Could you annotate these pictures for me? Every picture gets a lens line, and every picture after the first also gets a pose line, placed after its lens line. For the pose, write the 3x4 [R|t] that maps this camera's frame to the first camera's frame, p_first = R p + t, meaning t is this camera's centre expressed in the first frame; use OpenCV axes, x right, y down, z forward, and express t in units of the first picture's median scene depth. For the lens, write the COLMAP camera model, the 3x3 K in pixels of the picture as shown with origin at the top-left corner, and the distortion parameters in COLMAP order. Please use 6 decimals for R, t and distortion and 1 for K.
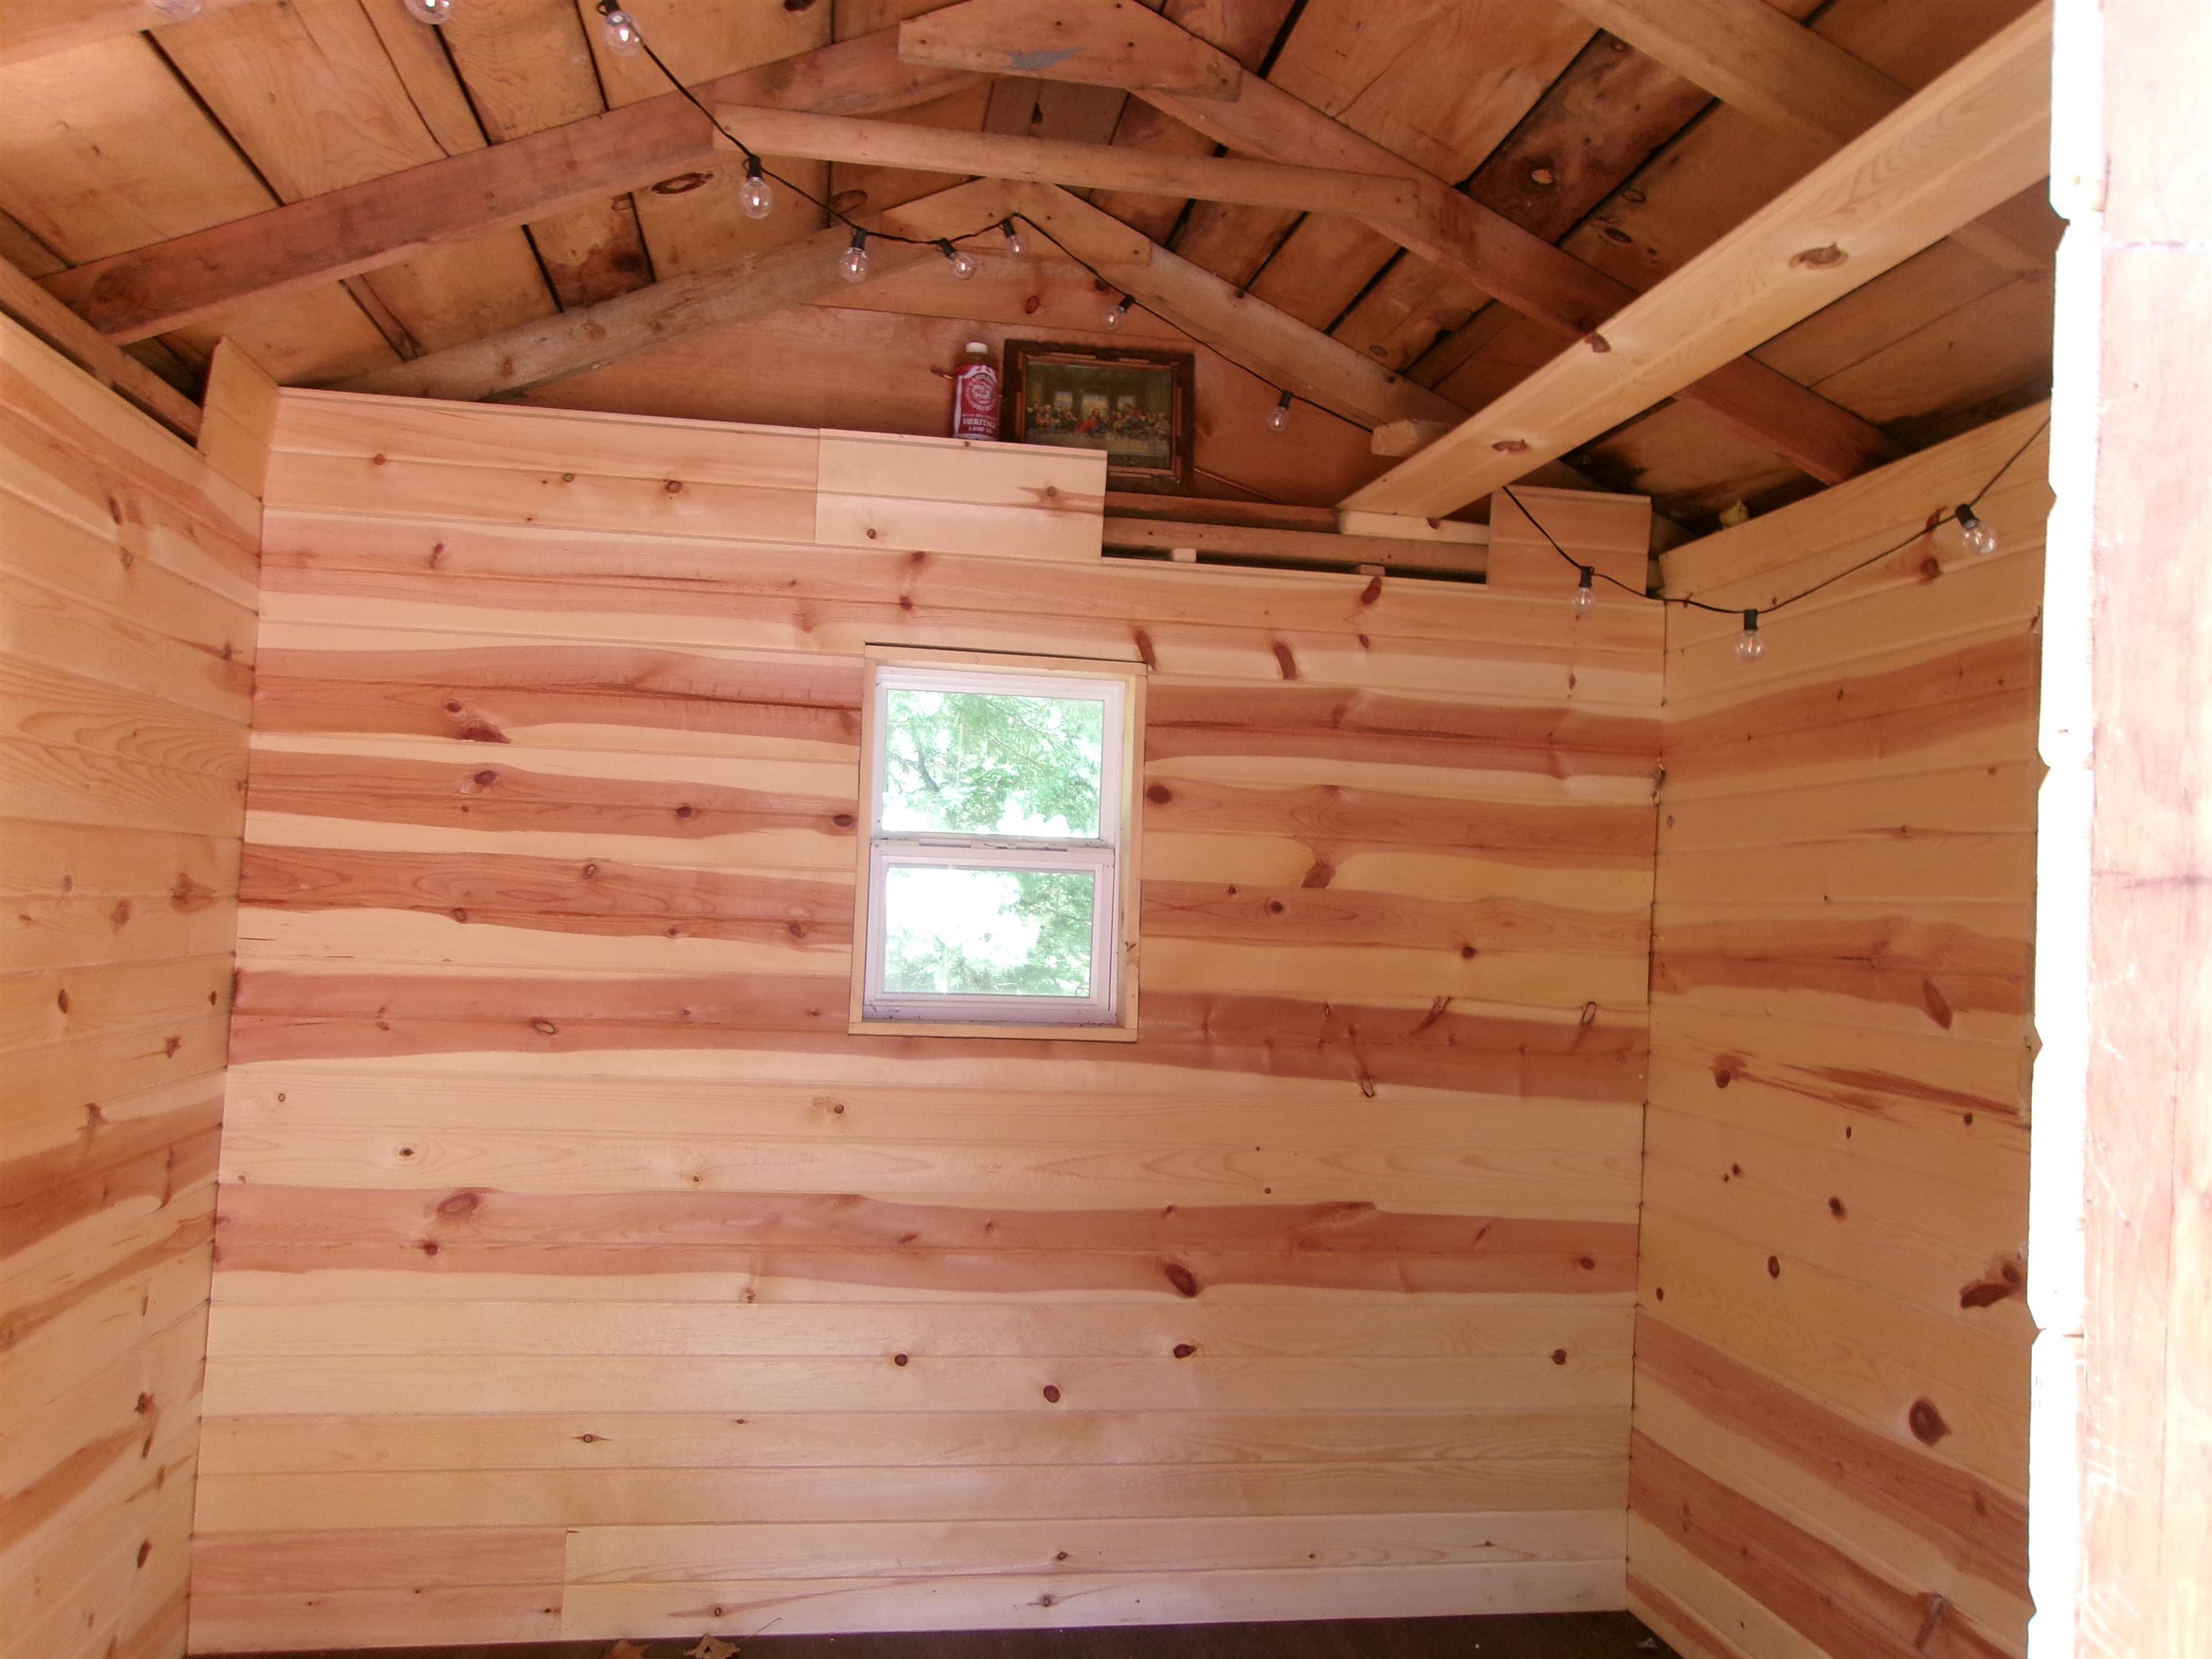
lens RADIAL K [[1735.1, 0, 1101.9], [0, 1735.1, 831.1], [0, 0, 1]] dist [-0.034813, 0.060532]
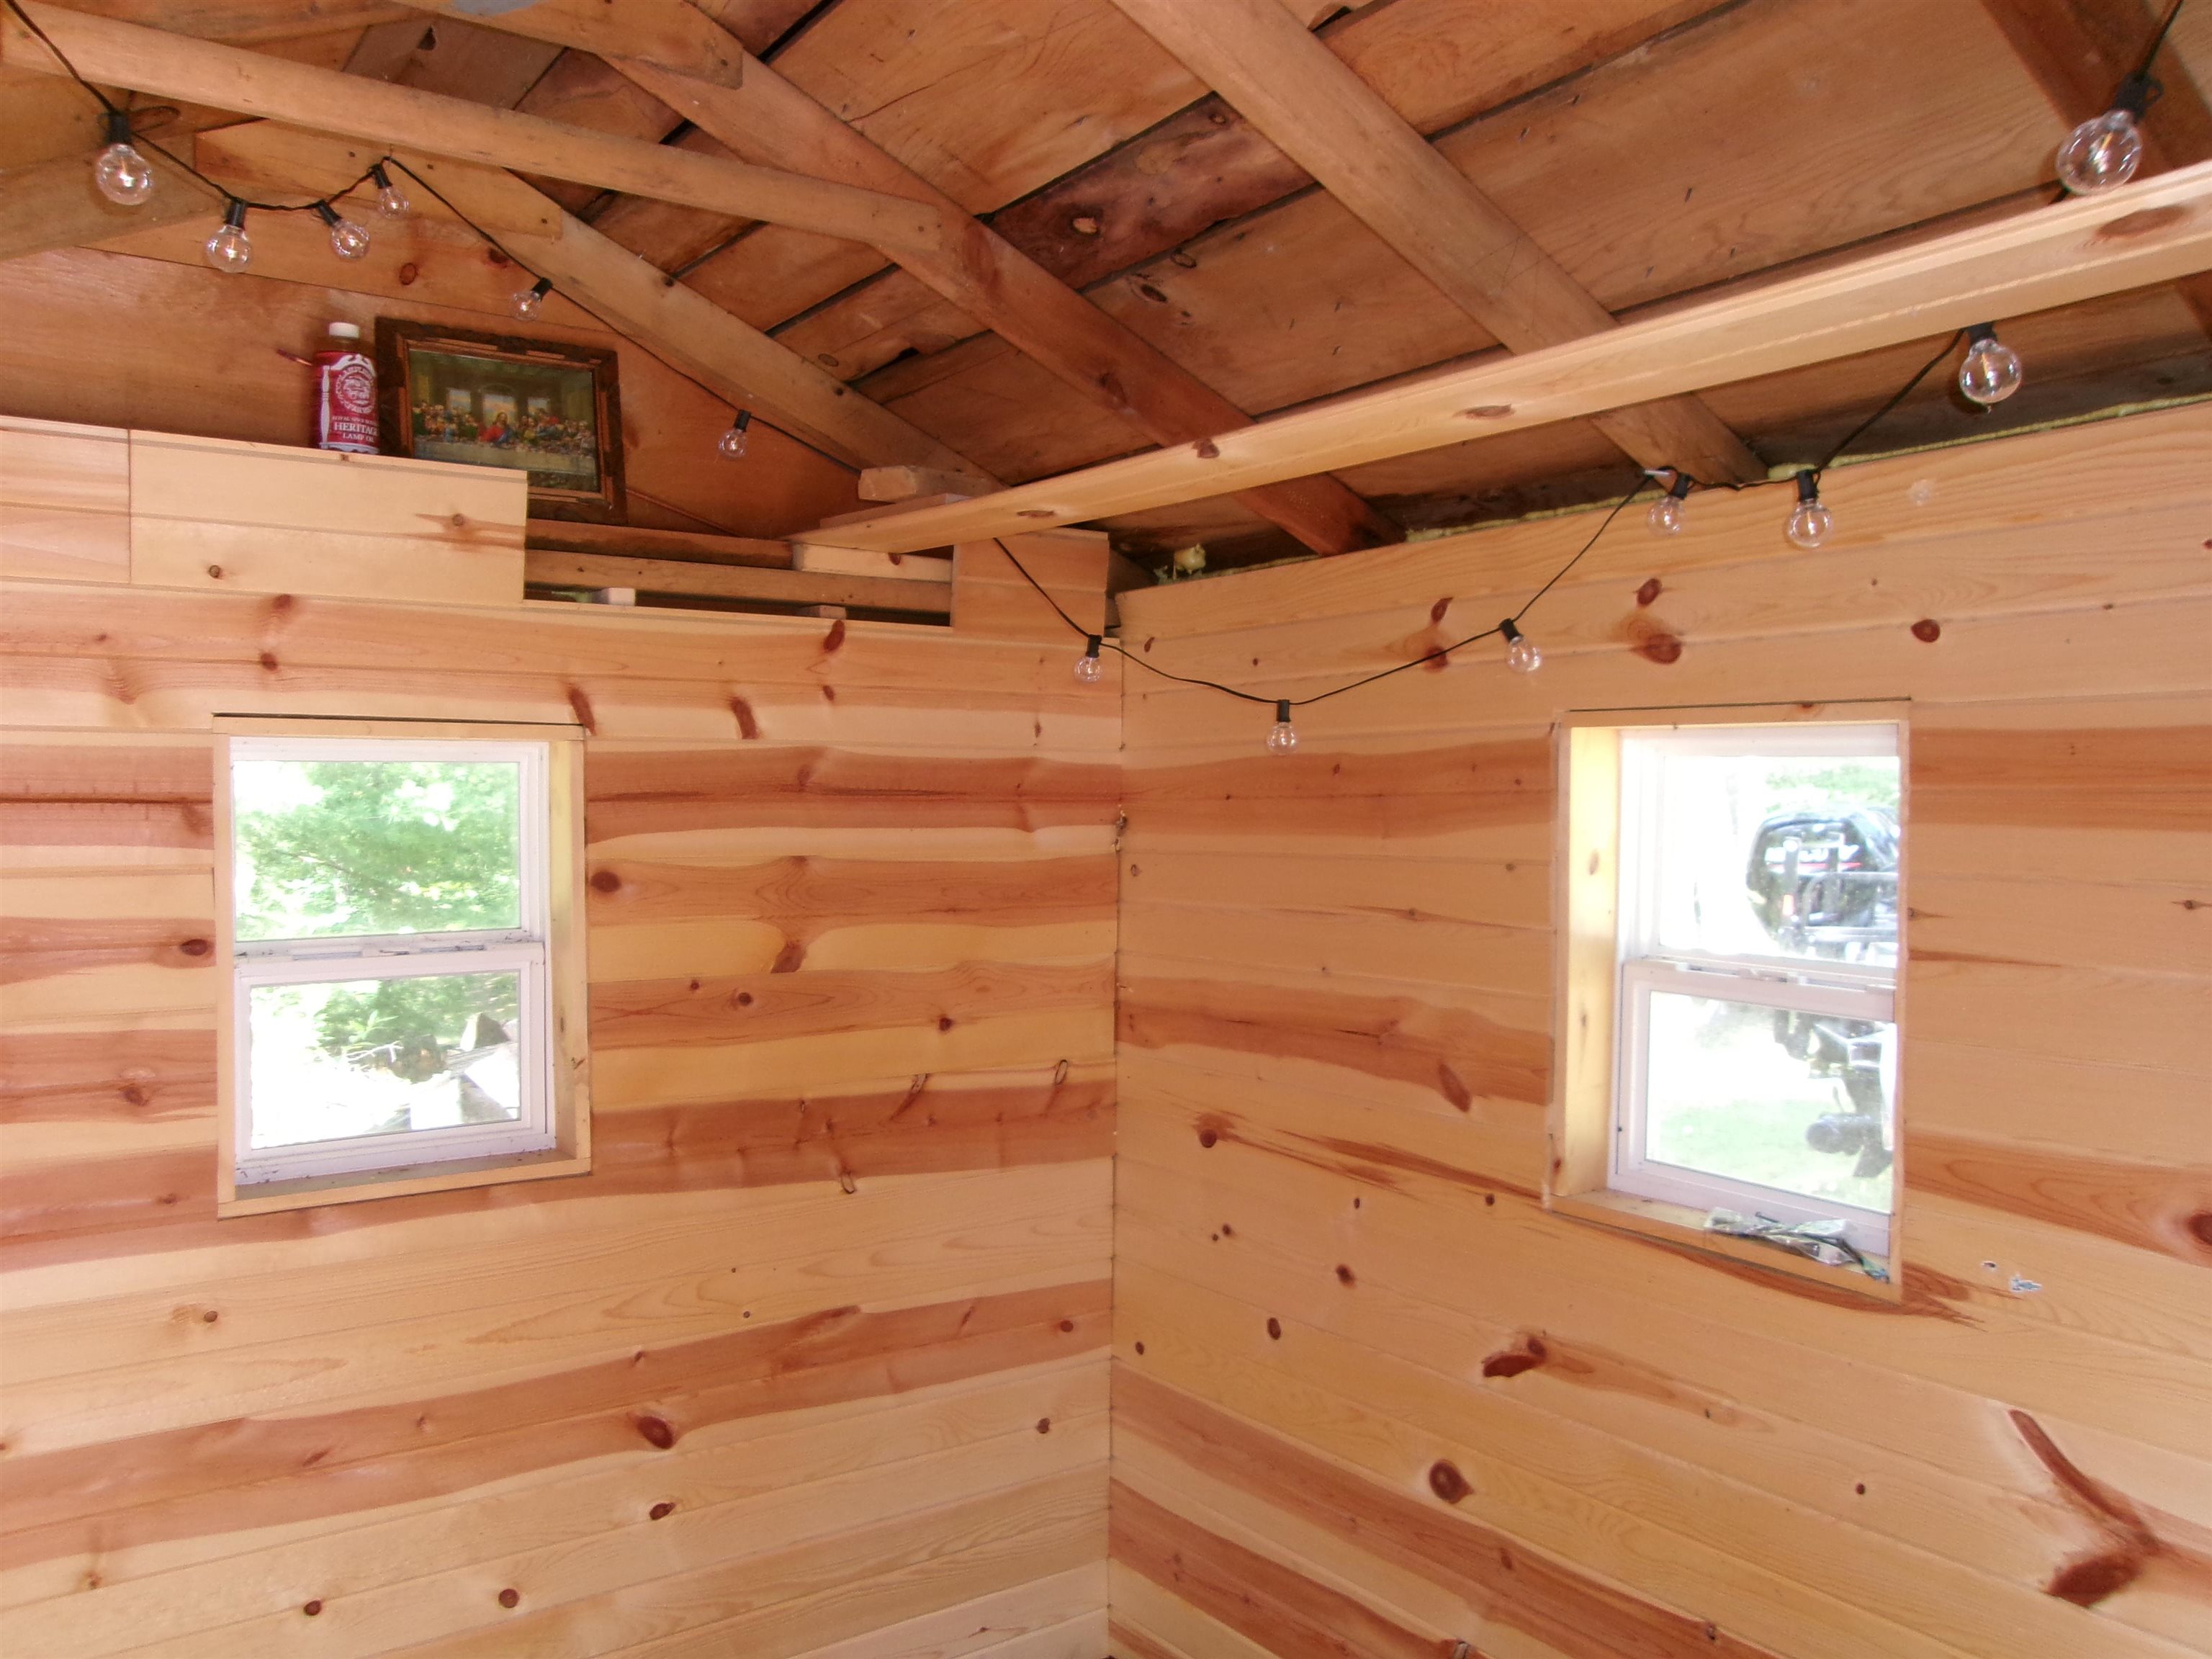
lens RADIAL K [[1735.1, 0, 1114.8], [0, 1735.1, 828.1], [0, 0, 1]] dist [-0.034813, 0.060532]
pose [[0.898677, -0.048330, 0.435940, -0.112356], [0.018872, 0.997251, 0.071656, -0.104707], [-0.438205, -0.056169, 0.897119, 0.134493]]
